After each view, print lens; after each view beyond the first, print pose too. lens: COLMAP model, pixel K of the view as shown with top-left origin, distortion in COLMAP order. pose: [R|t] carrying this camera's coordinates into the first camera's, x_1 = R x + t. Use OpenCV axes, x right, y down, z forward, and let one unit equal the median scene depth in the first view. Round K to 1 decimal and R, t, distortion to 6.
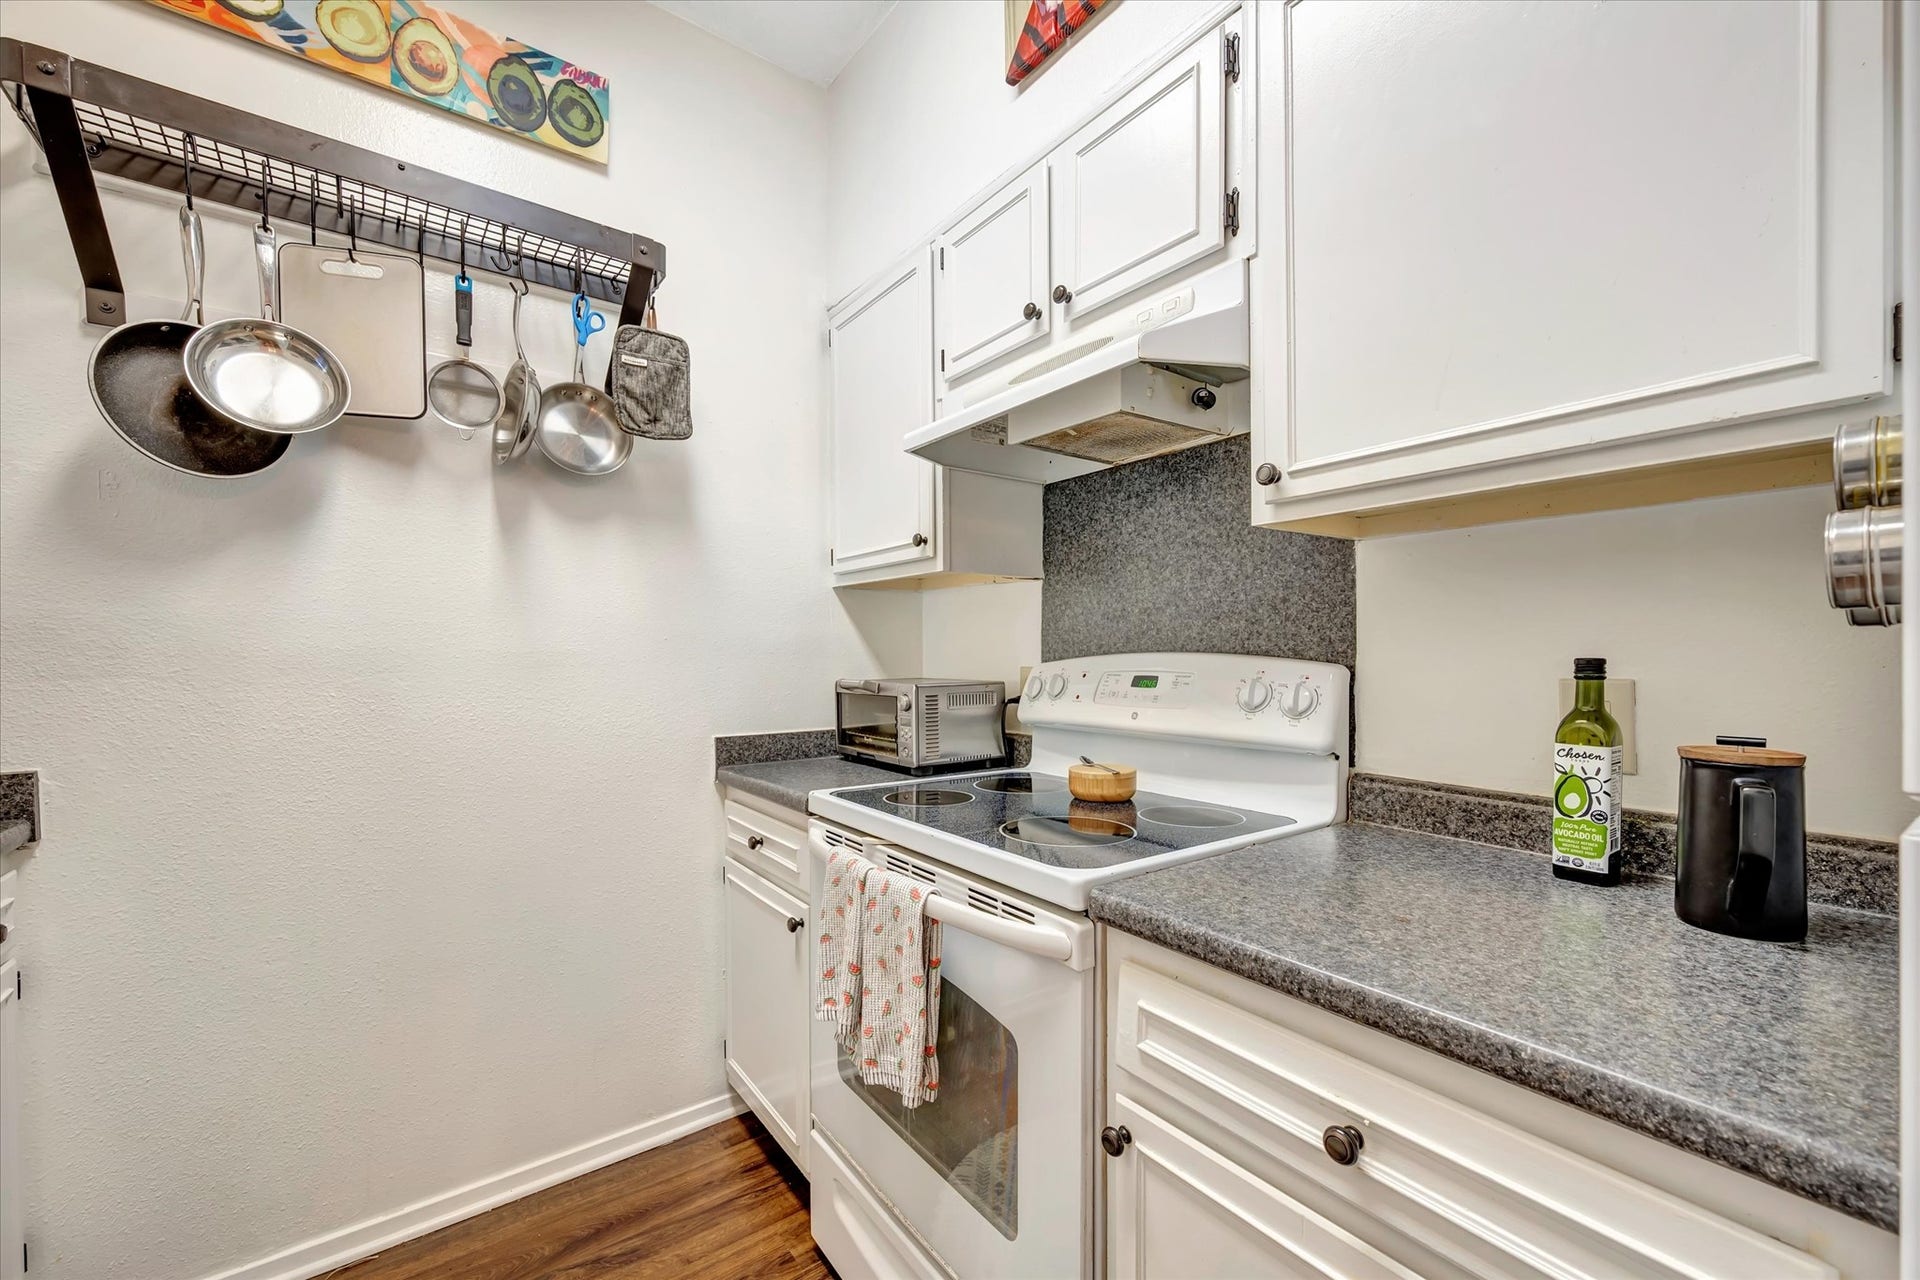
lens RADIAL K [[763.8, 0, 971.1], [0, 763.8, 665.1], [0, 0, 1]] dist [-0.003926, 0.000280]
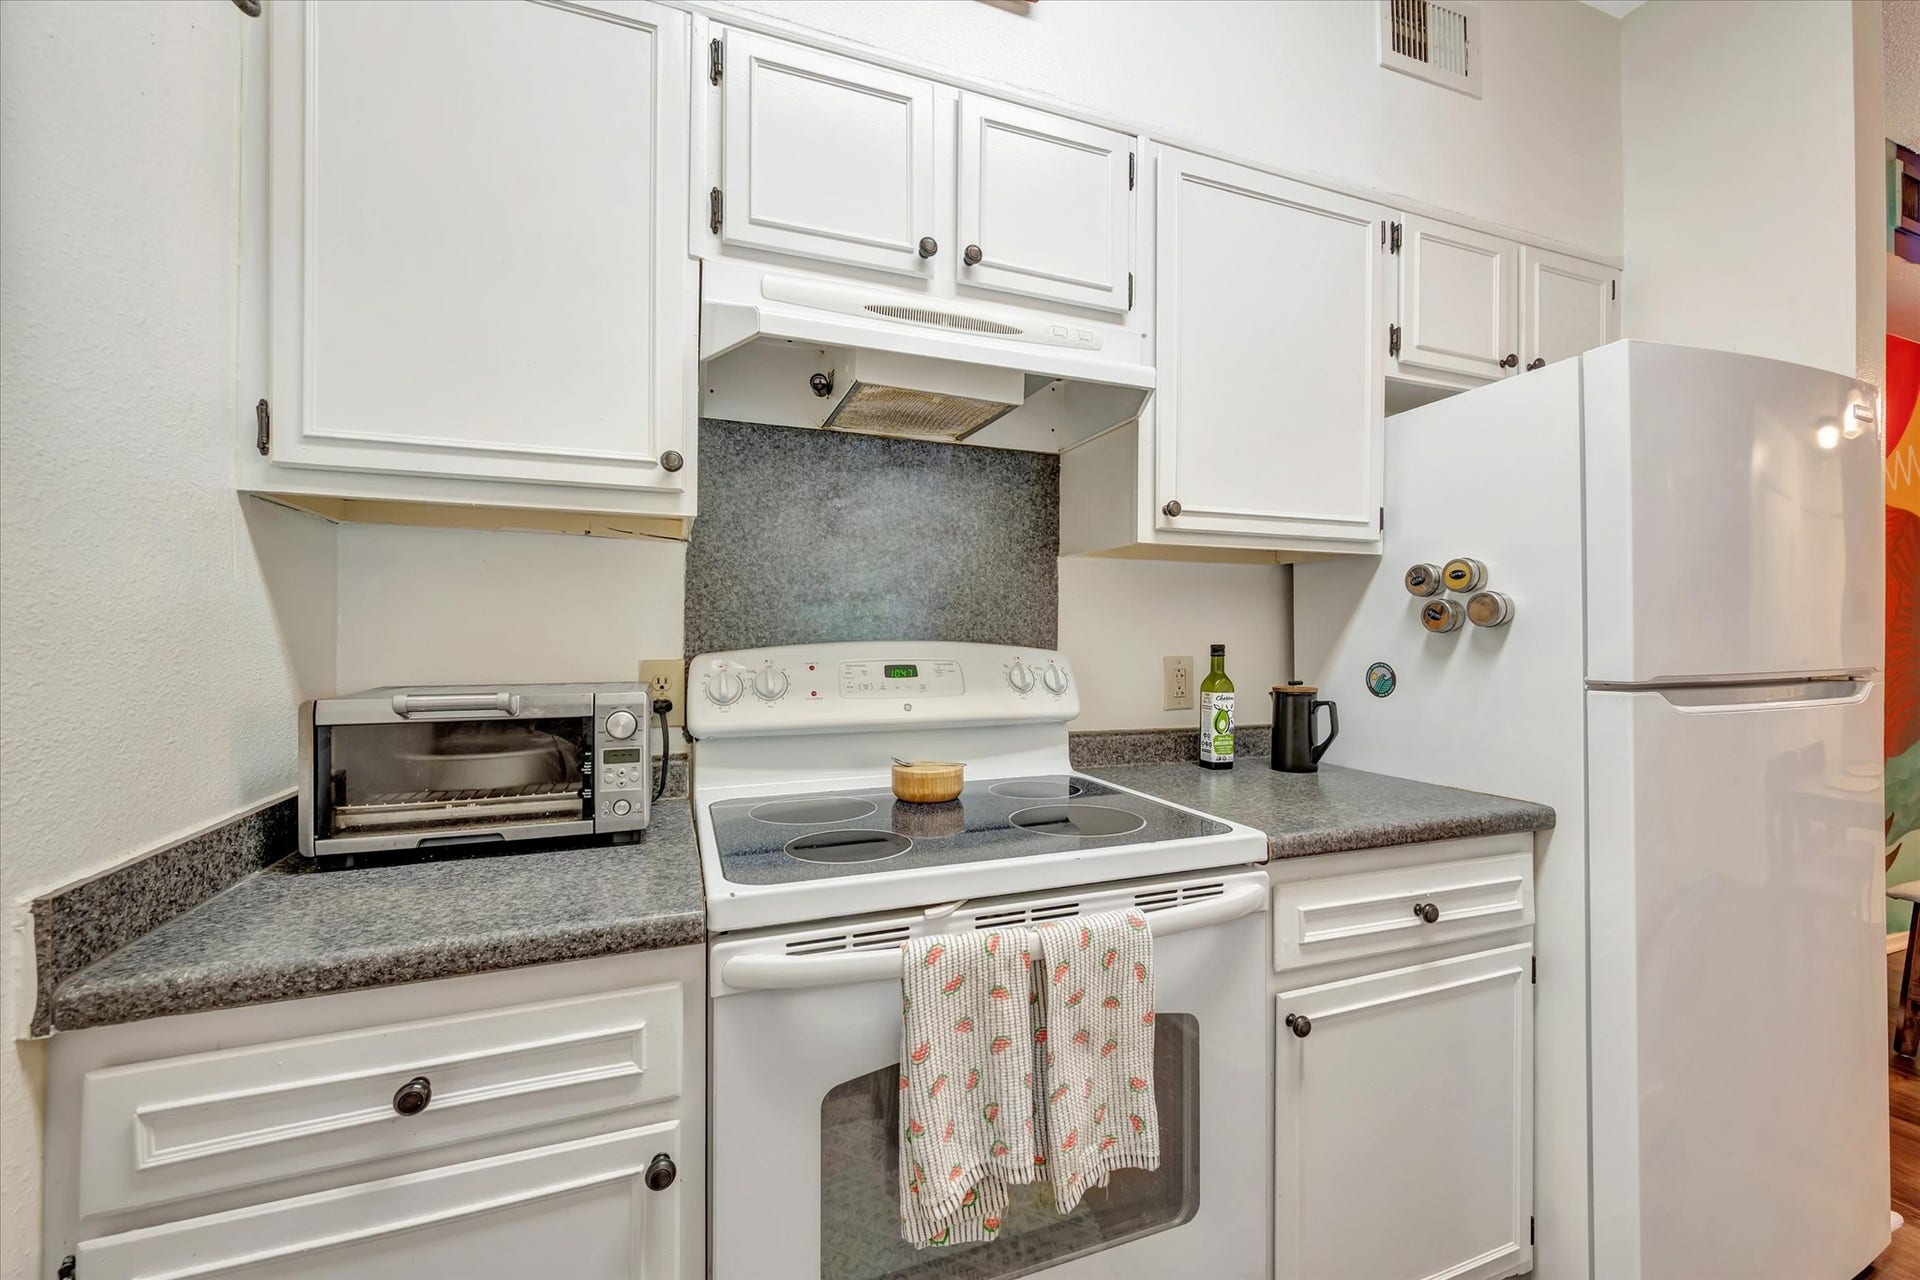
lens RADIAL K [[763.8, 0, 960.6], [0, 763.8, 636.0], [0, 0, 1]] dist [-0.003926, 0.000280]
pose [[0.278914, 0.005114, 0.960302, -0.773228], [0.012689, 0.999879, -0.009010, -0.014829], [-0.960232, 0.014698, 0.278816, 0.761293]]
